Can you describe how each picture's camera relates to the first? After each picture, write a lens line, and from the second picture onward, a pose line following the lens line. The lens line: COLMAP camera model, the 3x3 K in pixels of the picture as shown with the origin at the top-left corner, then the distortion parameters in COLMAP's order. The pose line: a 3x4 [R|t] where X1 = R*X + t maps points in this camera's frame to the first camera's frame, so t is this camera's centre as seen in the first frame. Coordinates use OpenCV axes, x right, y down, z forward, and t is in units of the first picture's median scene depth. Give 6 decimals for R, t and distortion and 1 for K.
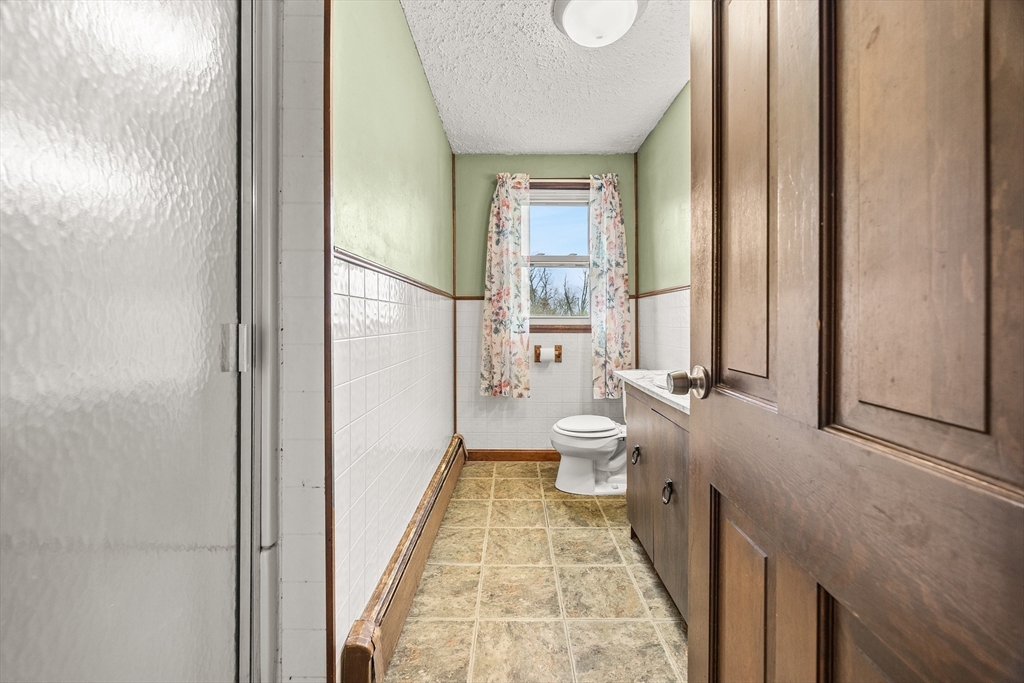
lens RADIAL K [[390.9, 0, 510.5], [0, 390.9, 323.1], [0, 0, 1]] dist [-0.004108, 0.000316]
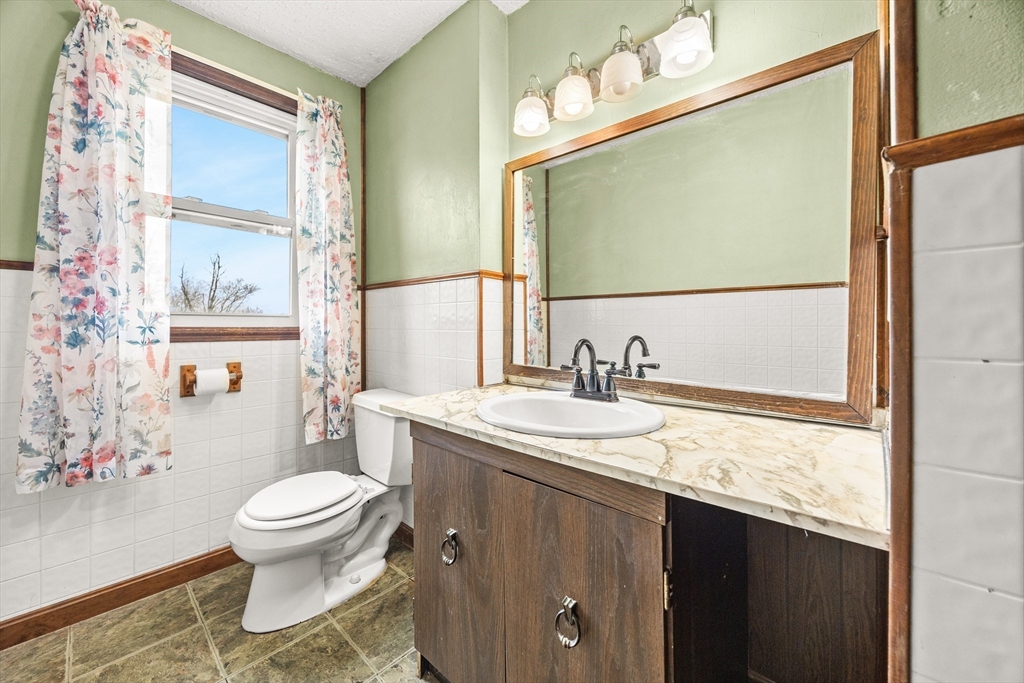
lens RADIAL K [[390.9, 0, 508.1], [0, 390.9, 325.1], [0, 0, 1]] dist [-0.004108, 0.000316]
pose [[0.670089, 0.002296, 0.742277, -0.034707], [-0.000546, 0.999996, -0.002600, 0.002898], [-0.742281, 0.001336, 0.670088, 0.329369]]
